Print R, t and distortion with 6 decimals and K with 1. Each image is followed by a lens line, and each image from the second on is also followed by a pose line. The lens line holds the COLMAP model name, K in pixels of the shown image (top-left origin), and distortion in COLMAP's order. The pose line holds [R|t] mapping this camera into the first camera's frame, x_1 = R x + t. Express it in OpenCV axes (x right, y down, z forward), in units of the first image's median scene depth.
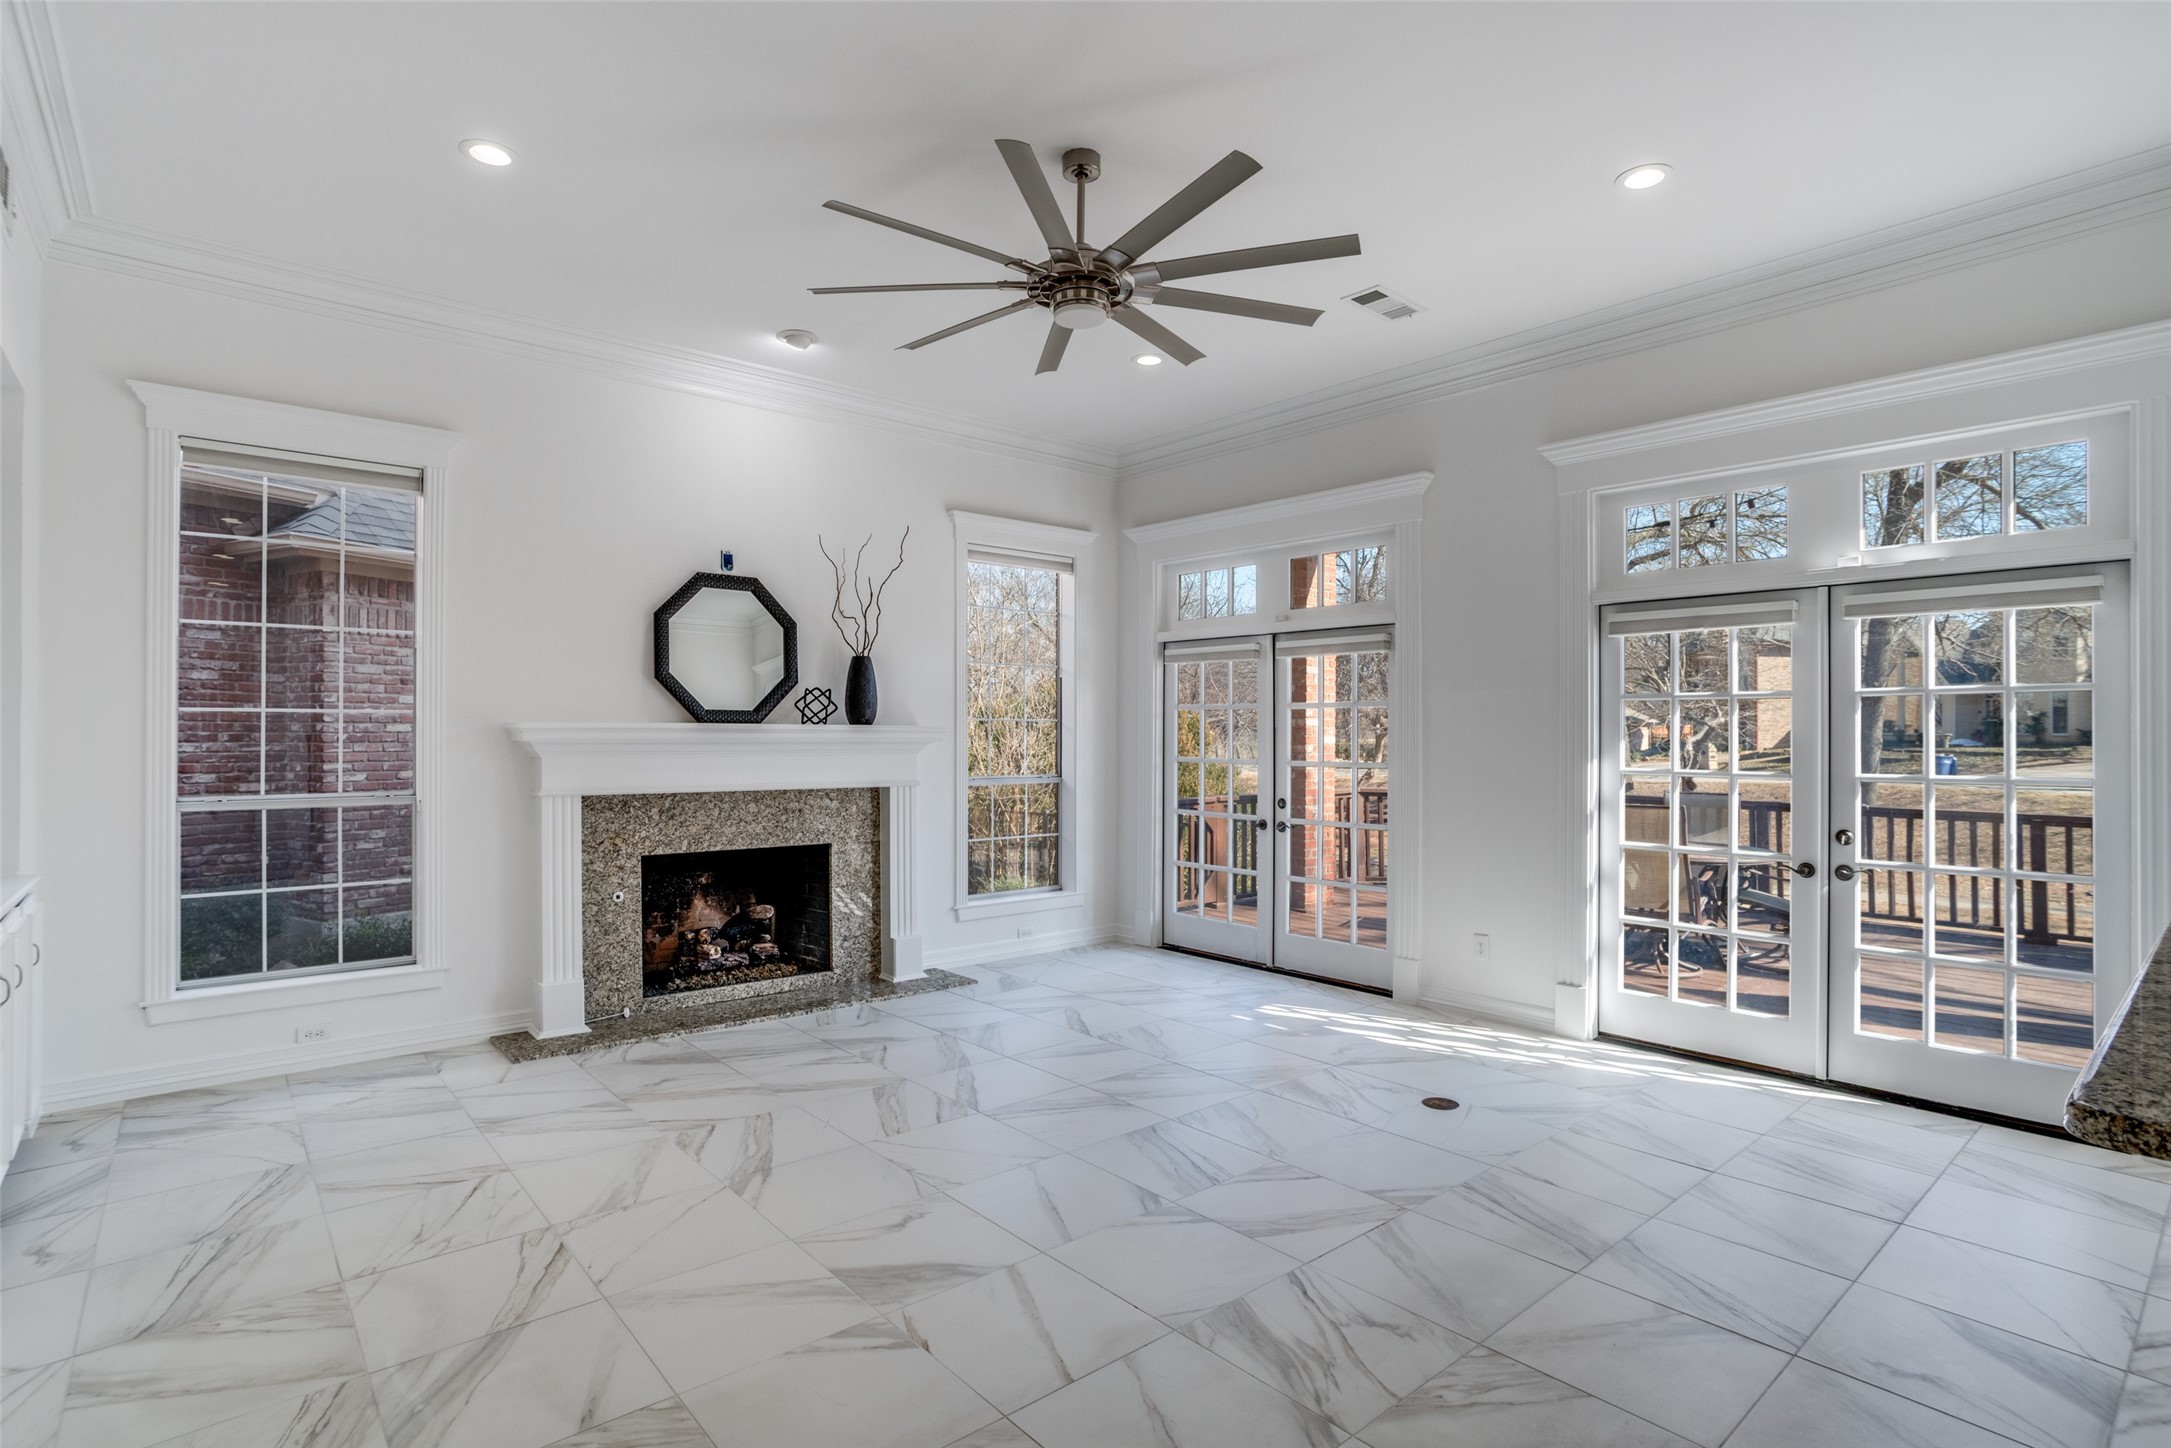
lens RADIAL K [[1063.7, 0, 1091.6], [0, 1063.7, 736.4], [0, 0, 1]] dist [-0.038114, 0.003508]
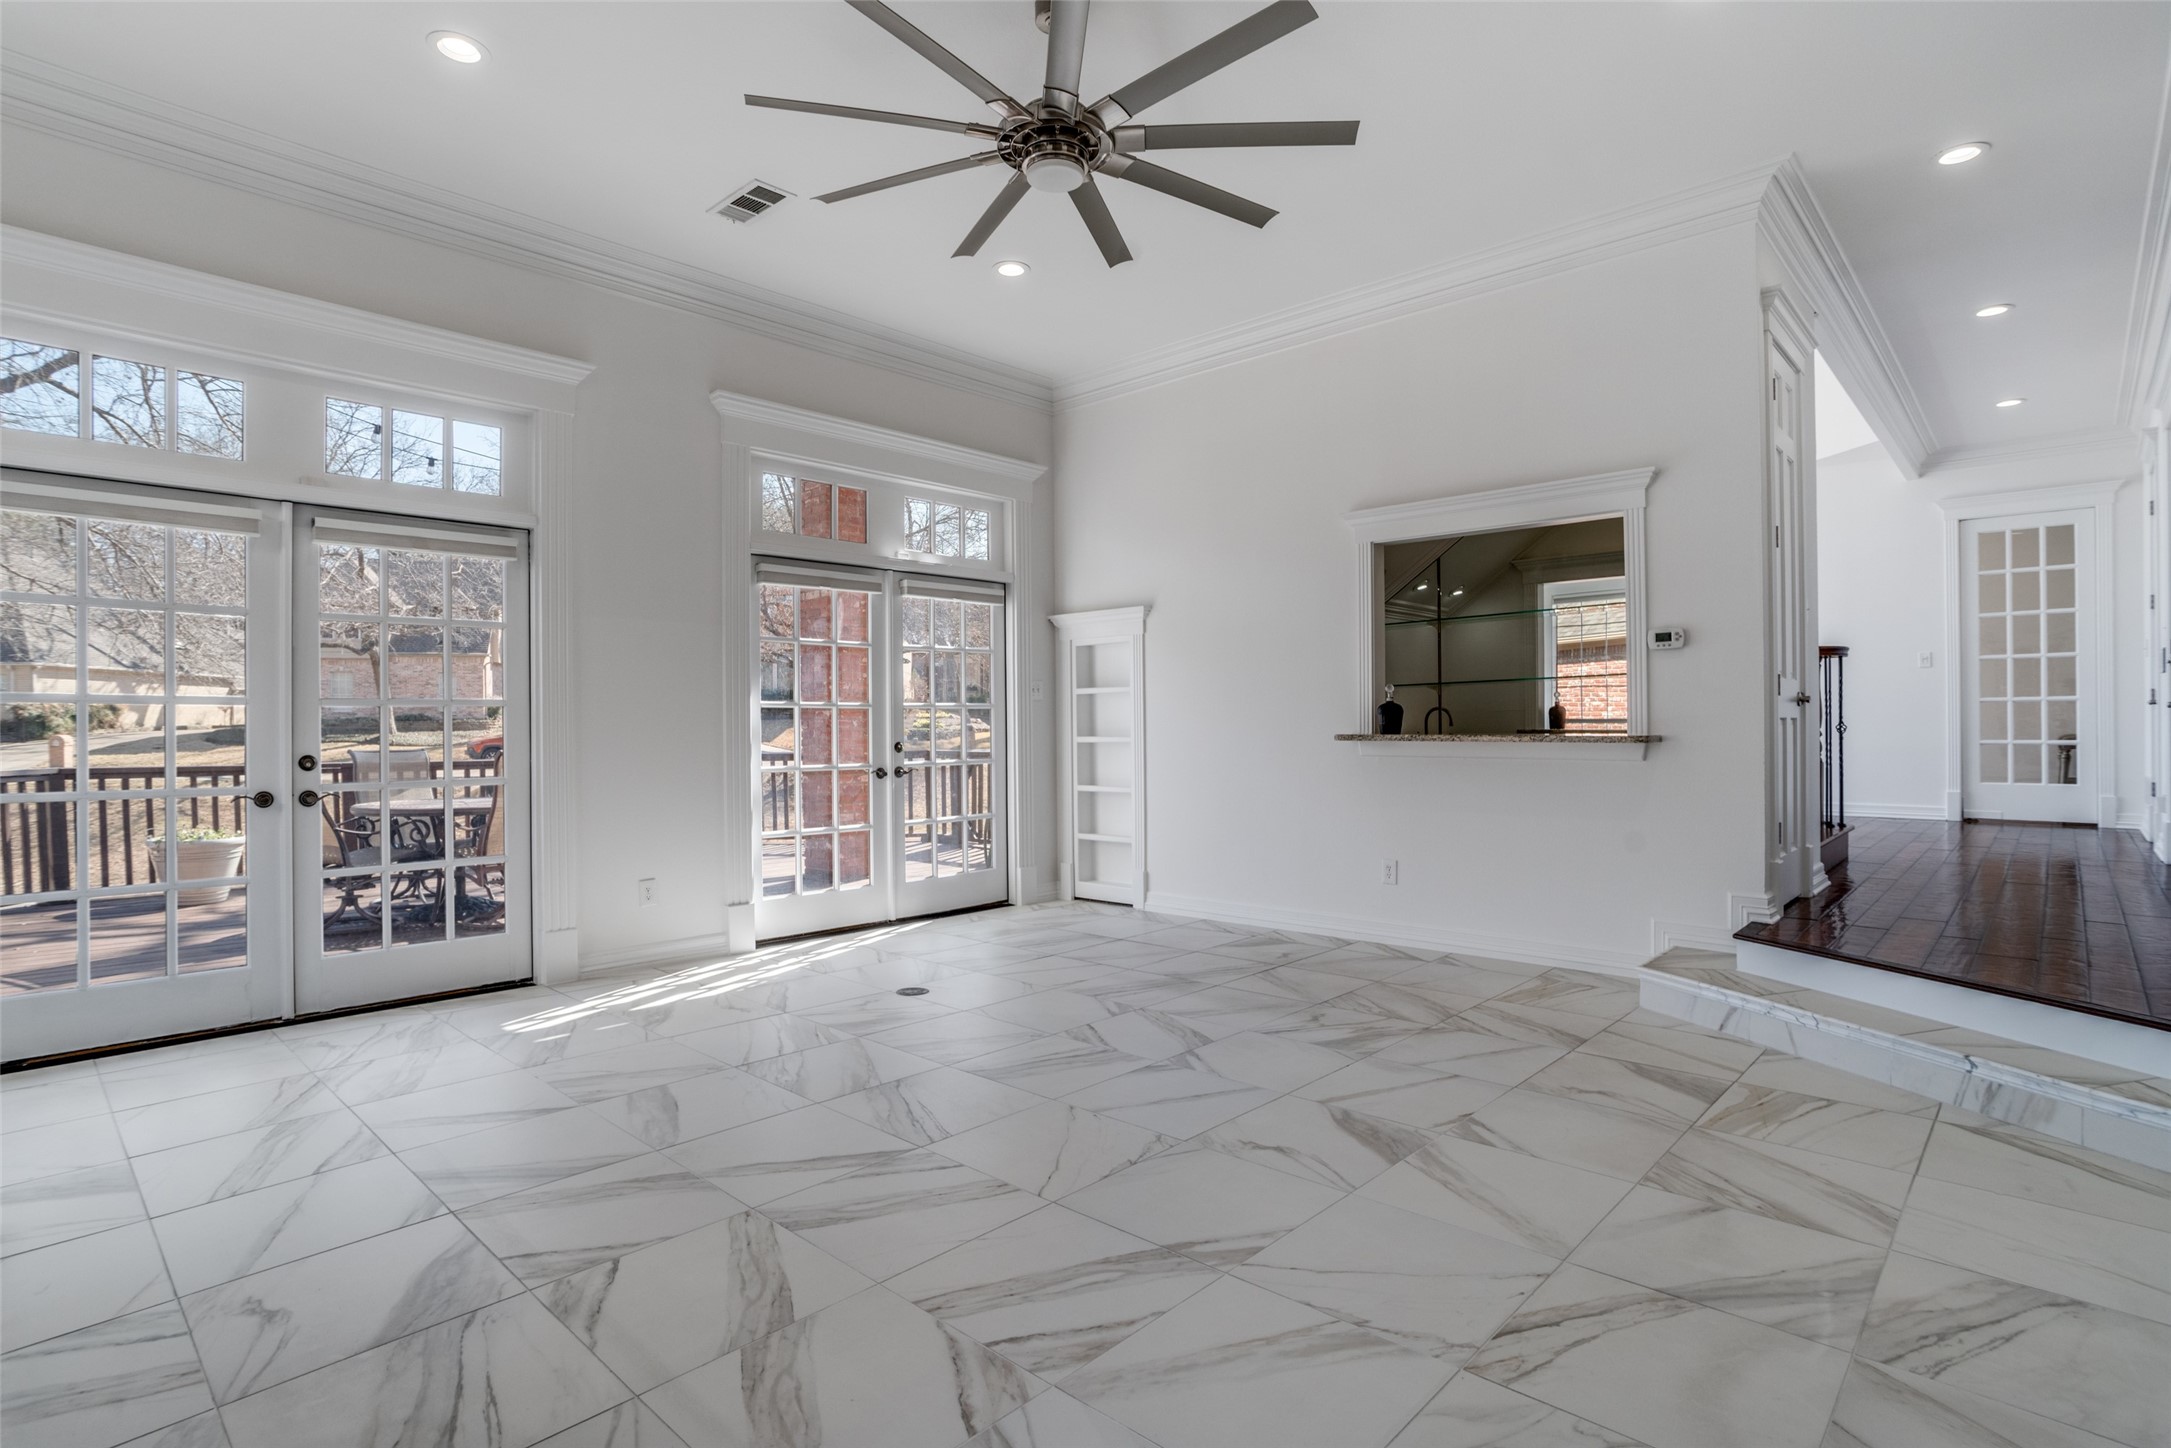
lens RADIAL K [[1063.7, 0, 1089.5], [0, 1063.7, 726.4], [0, 0, 1]] dist [-0.038114, 0.003508]
pose [[-0.103442, -0.001166, 0.994635, -1.028388], [0.006184, 0.999979, 0.001816, 0.088448], [-0.994616, 0.006339, -0.103432, 1.195718]]
